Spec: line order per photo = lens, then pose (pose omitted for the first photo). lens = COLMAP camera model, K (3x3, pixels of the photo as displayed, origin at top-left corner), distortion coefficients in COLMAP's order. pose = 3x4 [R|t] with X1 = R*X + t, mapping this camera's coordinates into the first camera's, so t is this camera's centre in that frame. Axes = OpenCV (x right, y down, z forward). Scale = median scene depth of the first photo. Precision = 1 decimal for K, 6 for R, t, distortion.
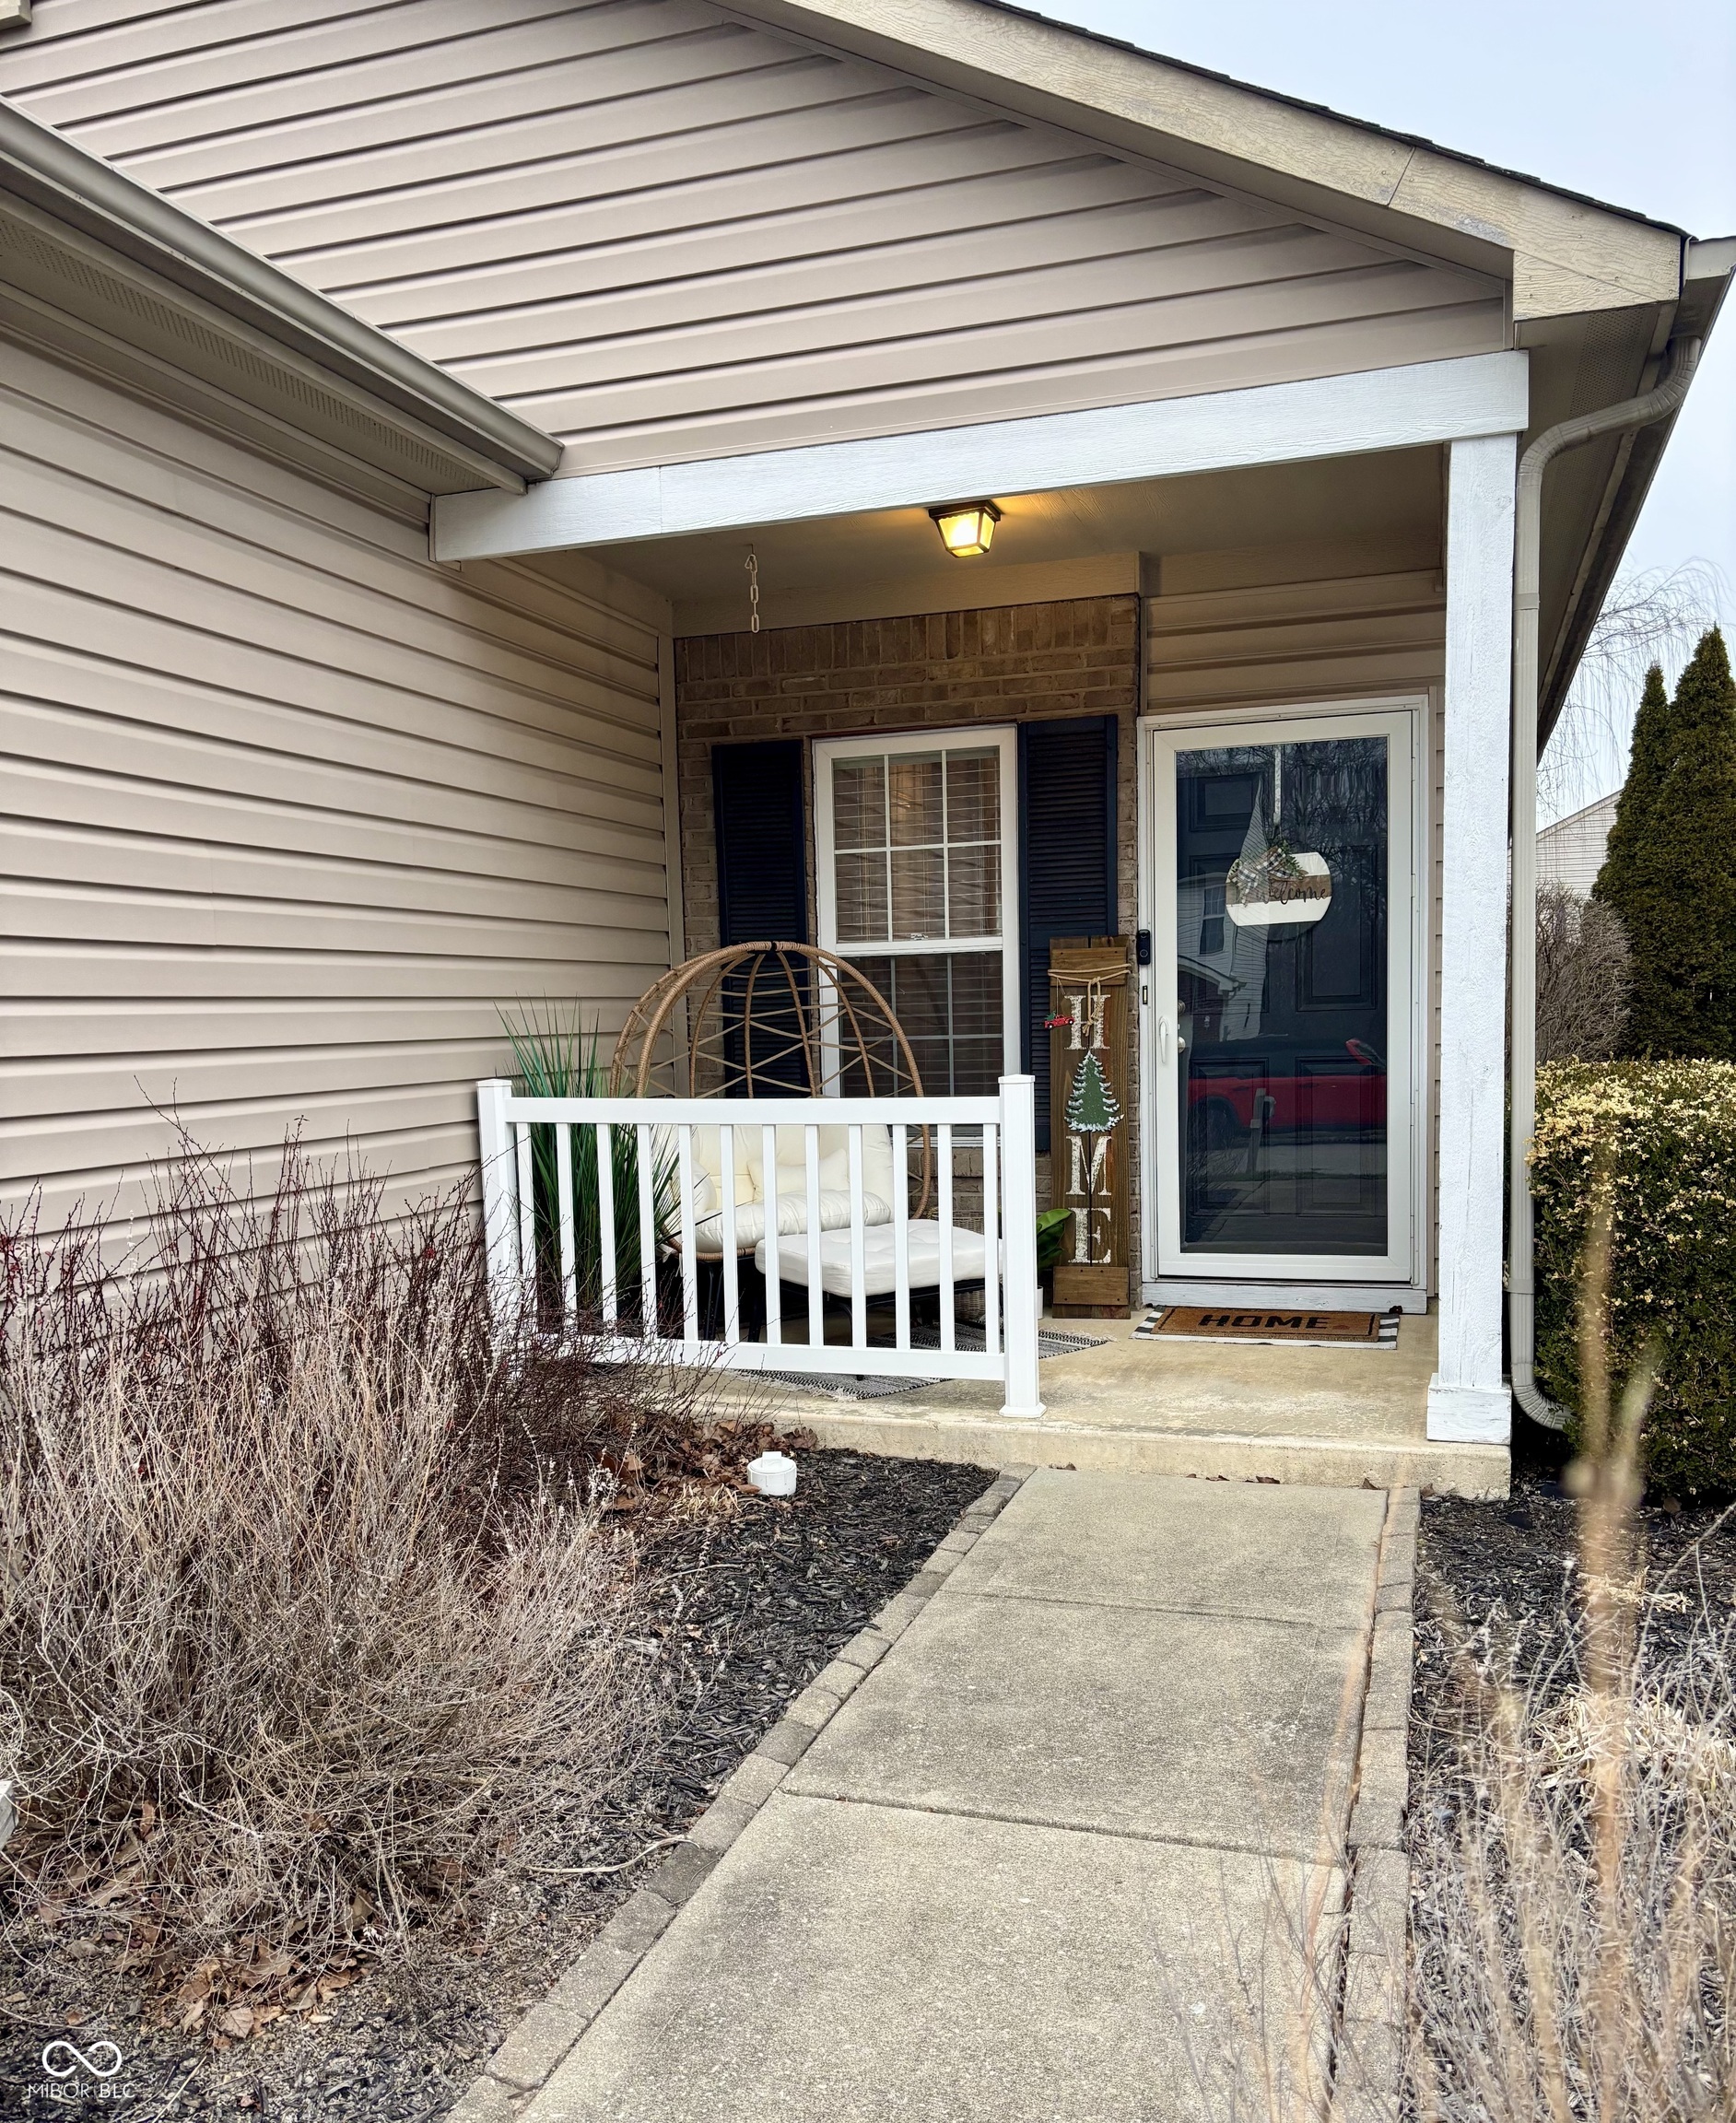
lens RADIAL K [[1719.2, 0, 864.9], [0, 1719.2, 1202.1], [0, 0, 1]] dist [0.001137, -0.008592]
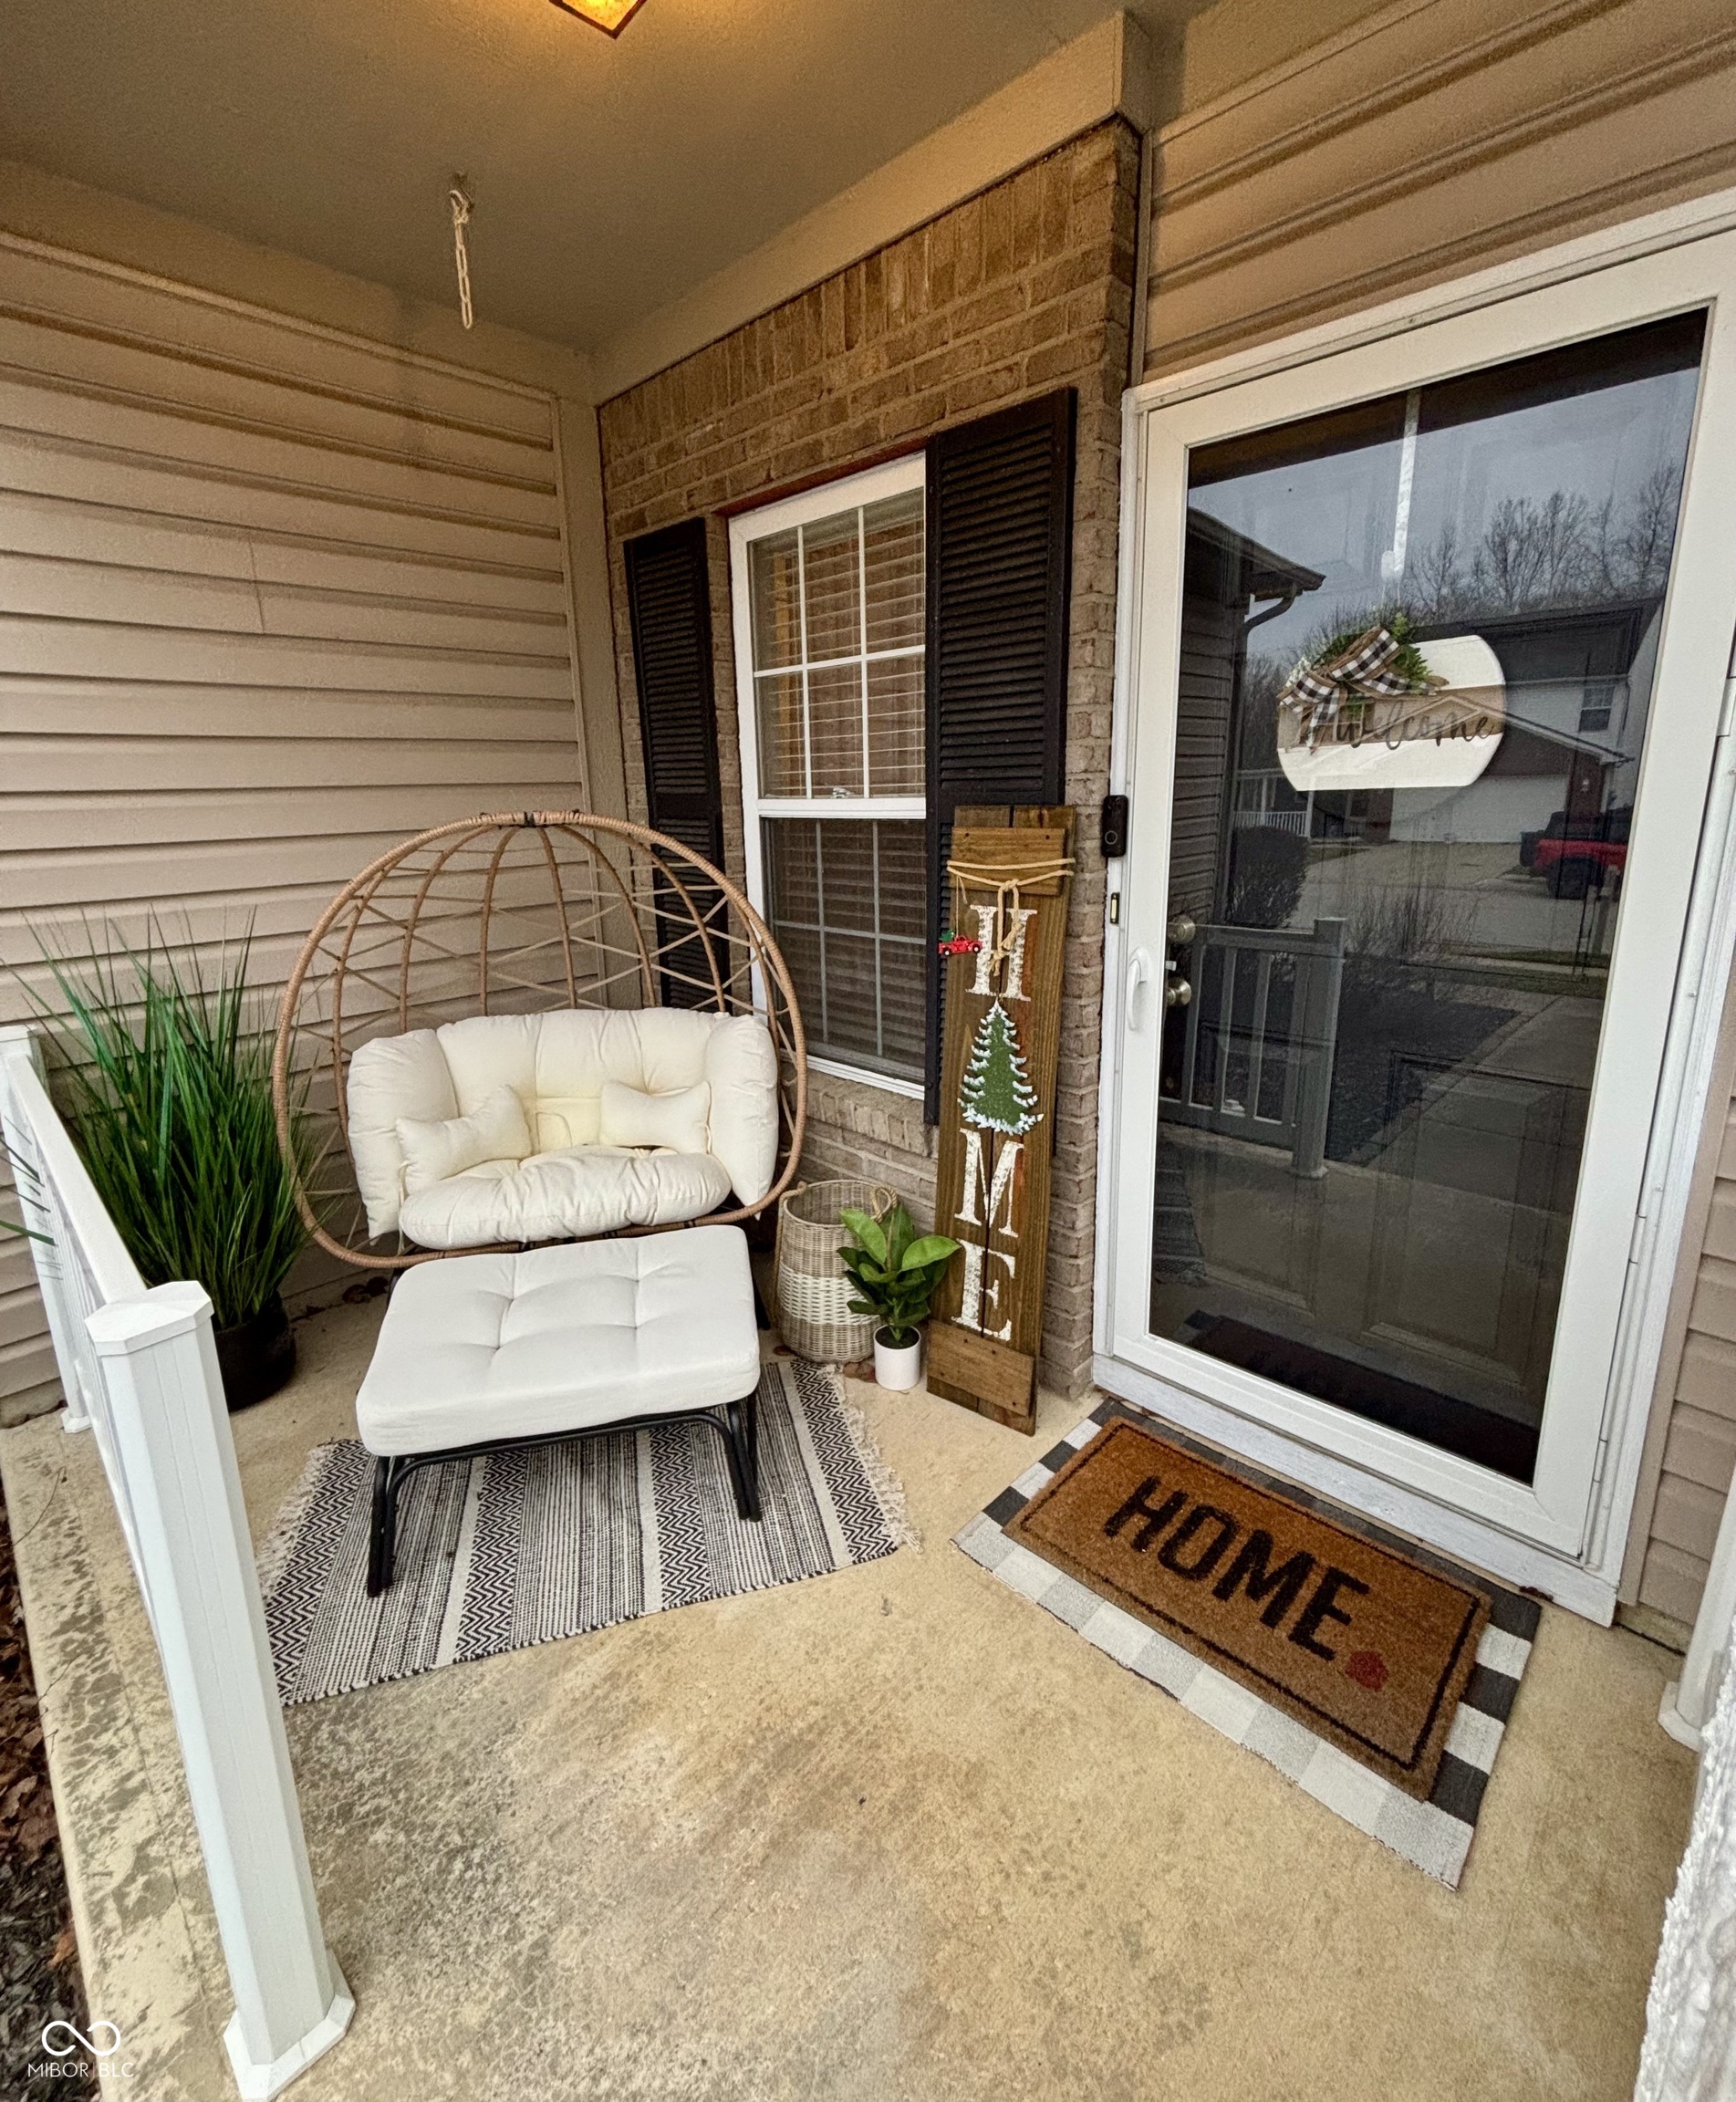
lens RADIAL K [[933.0, 0, 874.3], [0, 933.0, 987.4], [0, 0, 1]] dist [-0.002047, -0.000398]
pose [[0.903308, 0.097452, -0.417778, 0.227049], [-0.047412, 0.990569, 0.128550, -0.132327], [0.426365, -0.096313, 0.899409, 0.688695]]
